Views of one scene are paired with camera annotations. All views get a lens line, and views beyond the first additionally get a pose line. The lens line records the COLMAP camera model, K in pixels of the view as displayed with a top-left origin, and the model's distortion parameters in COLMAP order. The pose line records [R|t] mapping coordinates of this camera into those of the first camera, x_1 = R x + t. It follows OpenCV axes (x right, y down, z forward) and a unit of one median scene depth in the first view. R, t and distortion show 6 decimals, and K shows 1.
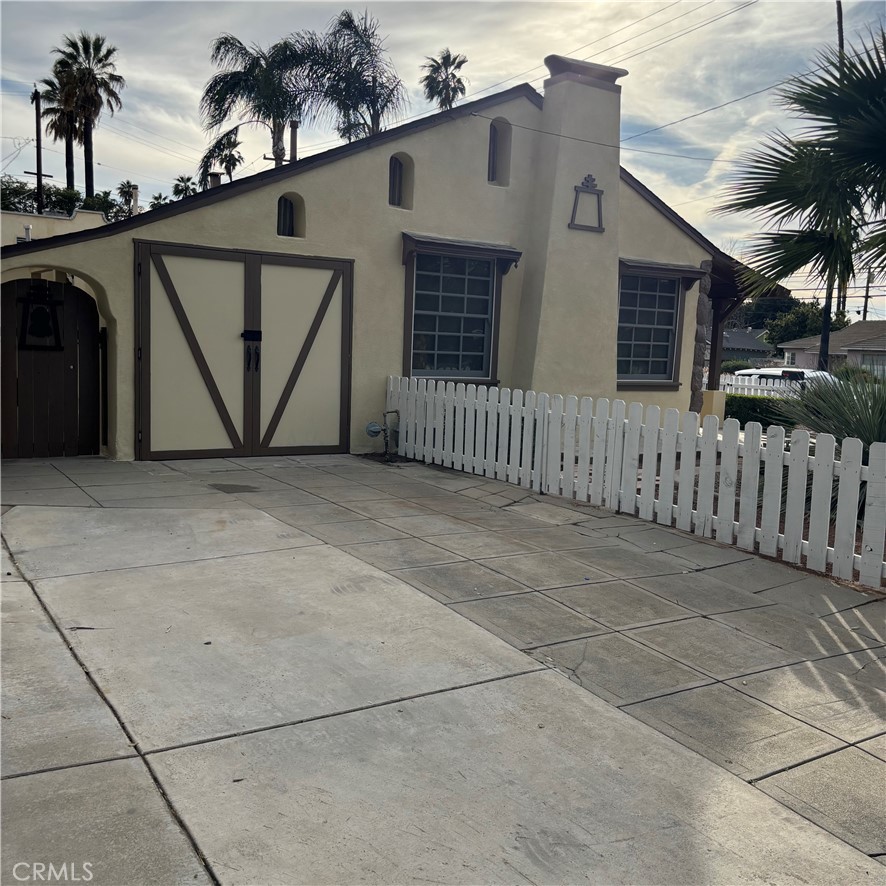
lens RADIAL K [[889.7, 0, 443.0], [0, 889.7, 443.0], [0, 0, 1]] dist [0.052434, -0.031269]
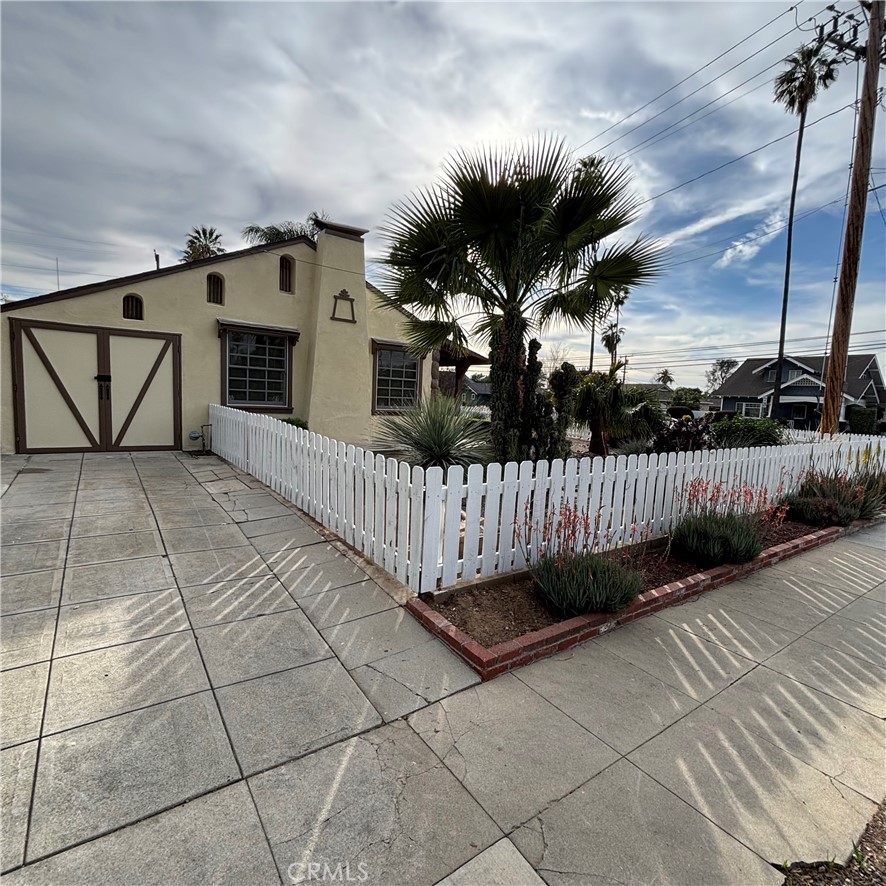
lens RADIAL K [[474.6, 0, 447.7], [0, 474.6, 440.6], [0, 0, 1]] dist [-0.001302, 0.001383]
pose [[0.998549, 0.002092, 0.053810, 0.347162], [-0.001154, 0.999847, -0.017447, 0.007888], [-0.053839, 0.017360, 0.998399, 0.091635]]
